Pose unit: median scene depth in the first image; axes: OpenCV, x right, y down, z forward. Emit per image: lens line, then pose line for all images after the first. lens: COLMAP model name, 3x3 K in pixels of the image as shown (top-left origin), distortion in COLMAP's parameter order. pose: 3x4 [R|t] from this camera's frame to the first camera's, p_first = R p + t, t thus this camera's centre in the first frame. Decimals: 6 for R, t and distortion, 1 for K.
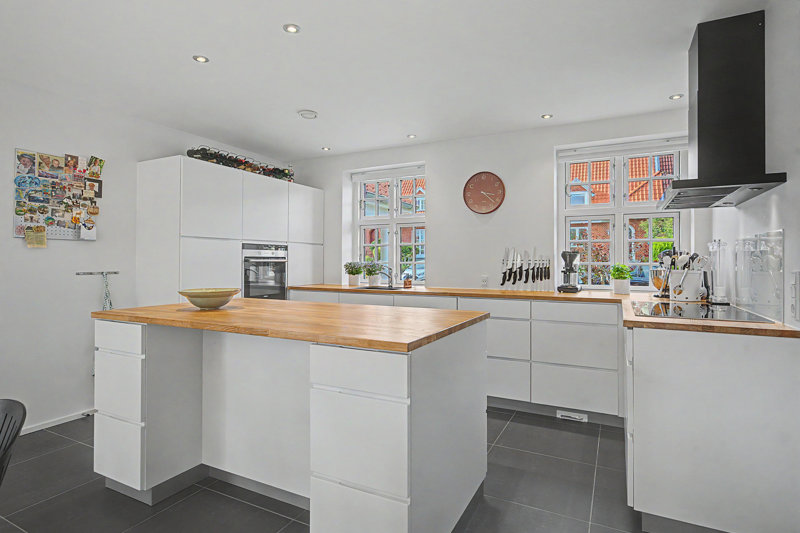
lens RADIAL K [[420.3, 0, 402.0], [0, 420.3, 260.0], [0, 0, 1]] dist [0.001892, 0.000189]
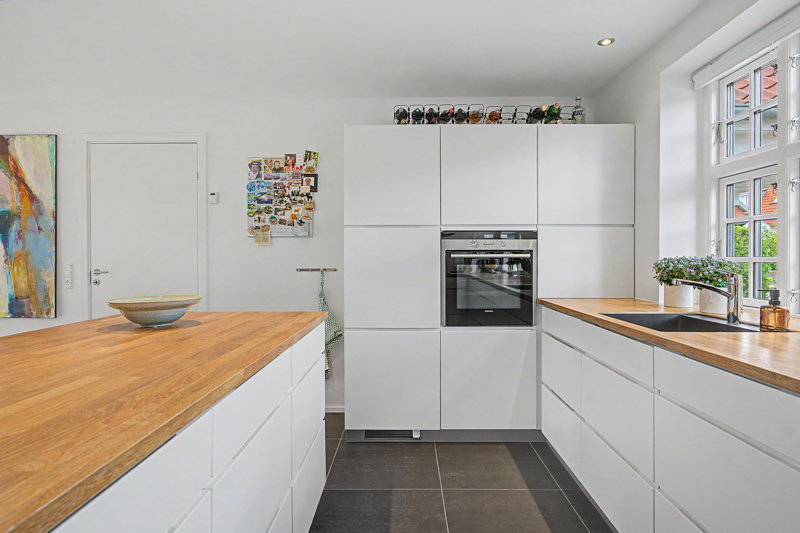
lens RADIAL K [[430.9, 0, 400.6], [0, 430.9, 256.8], [0, 0, 1]] dist [0.001293, 0.000367]
pose [[0.446954, 0.002534, -0.894554, 0.268302], [0.008814, 0.999935, 0.007237, -0.004019], [0.894514, -0.011119, 0.446902, 0.754830]]
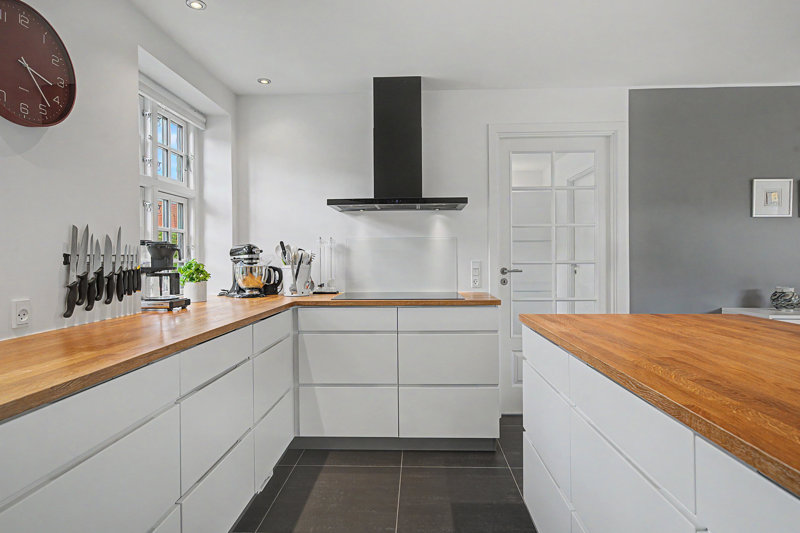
lens RADIAL K [[430.9, 0, 400.6], [0, 430.9, 256.8], [0, 0, 1]] dist [0.001293, 0.000367]
pose [[-0.424078, 0.001466, 0.905624, -0.339478], [0.000715, 0.999999, -0.001285, 0.003405], [-0.905625, 0.000102, -0.424079, 1.084996]]
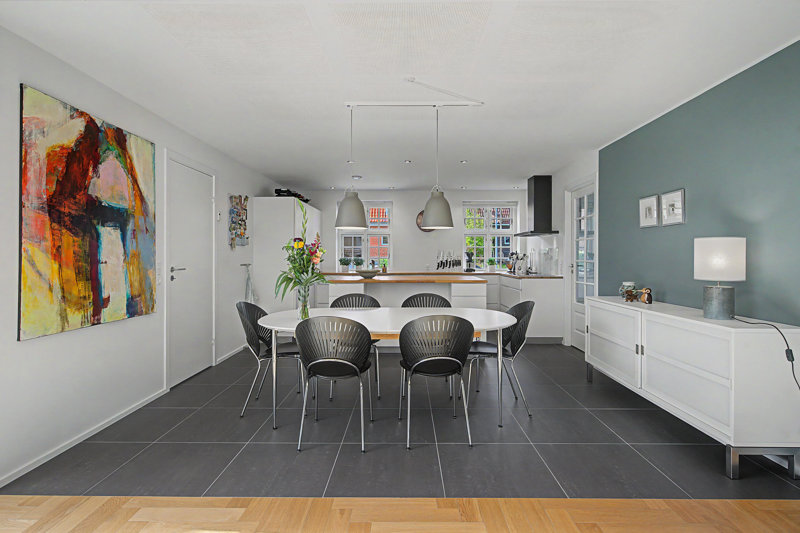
lens RADIAL K [[420.3, 0, 402.0], [0, 420.3, 260.0], [0, 0, 1]] dist [0.001892, 0.000189]
pose [[0.892827, -0.005157, 0.450370, -0.953533], [-0.000157, 0.999931, 0.011761, -0.007207], [-0.450399, -0.010571, 0.892765, -0.800846]]
